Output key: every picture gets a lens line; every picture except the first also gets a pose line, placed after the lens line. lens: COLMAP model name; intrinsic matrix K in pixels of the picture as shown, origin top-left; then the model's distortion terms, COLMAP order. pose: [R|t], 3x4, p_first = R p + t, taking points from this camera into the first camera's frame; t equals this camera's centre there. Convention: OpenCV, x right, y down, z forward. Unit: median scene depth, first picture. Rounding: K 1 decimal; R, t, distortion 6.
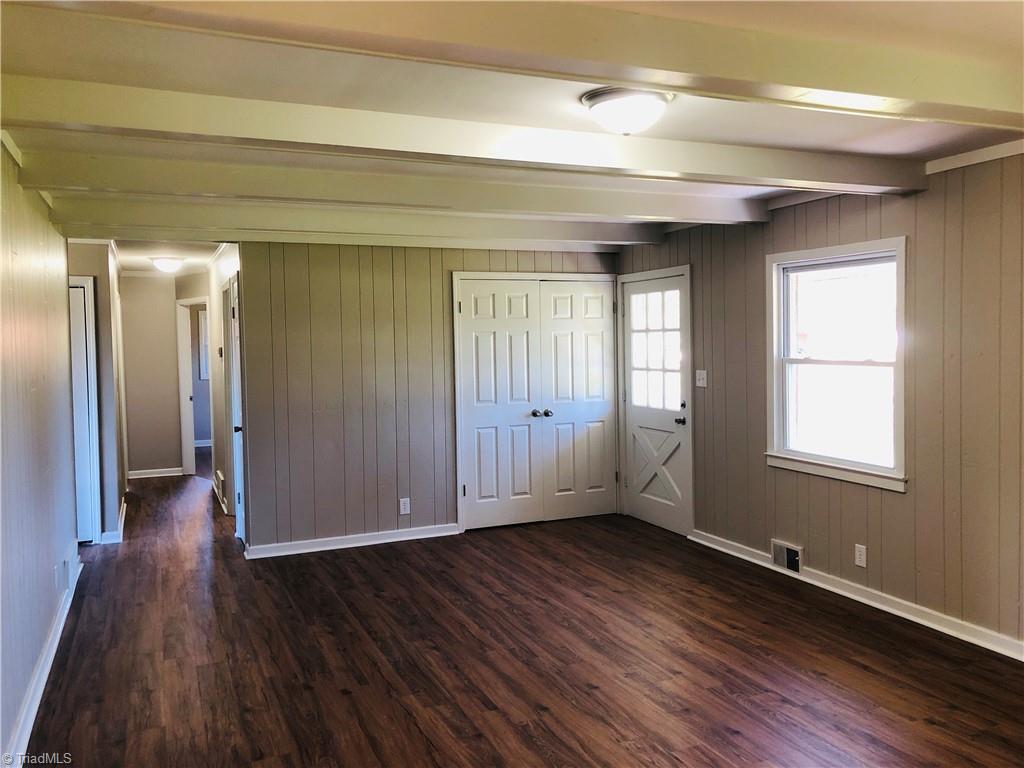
lens RADIAL K [[845.9, 0, 510.8], [0, 845.9, 371.0], [0, 0, 1]] dist [0.020733, -0.010899]
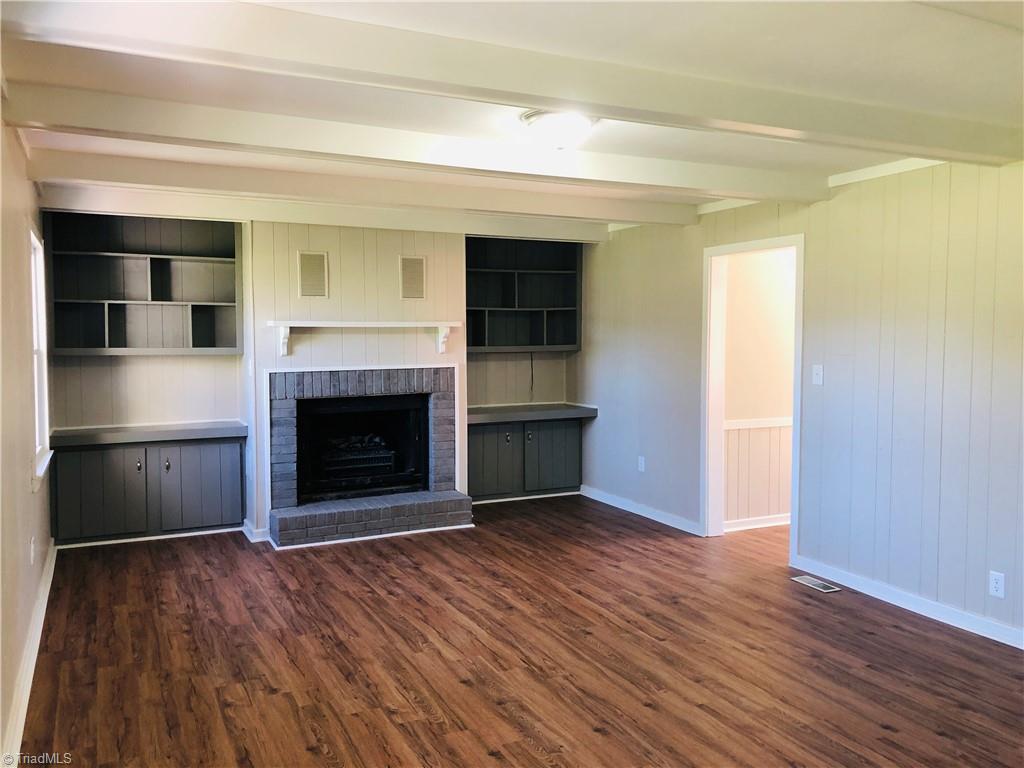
lens RADIAL K [[845.9, 0, 510.8], [0, 845.9, 371.0], [0, 0, 1]] dist [0.020733, -0.010899]
pose [[-0.998609, 0.018226, -0.049466, 0.216209], [0.014097, 0.996485, 0.082578, -0.053682], [0.050798, 0.081765, -0.995356, 1.766740]]
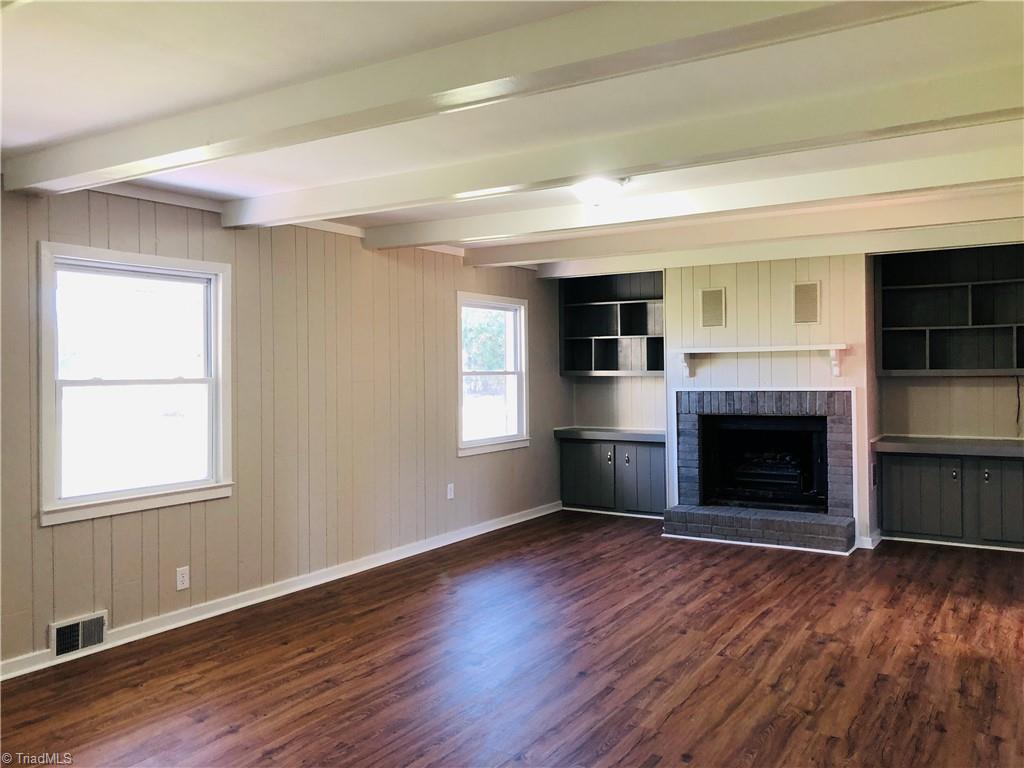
lens RADIAL K [[845.9, 0, 510.8], [0, 845.9, 371.0], [0, 0, 1]] dist [0.020733, -0.010899]
pose [[-0.563648, 0.015109, 0.825877, -0.775034], [0.049741, 0.998639, 0.015678, -0.021002], [-0.824516, 0.049917, -0.563632, 1.561022]]
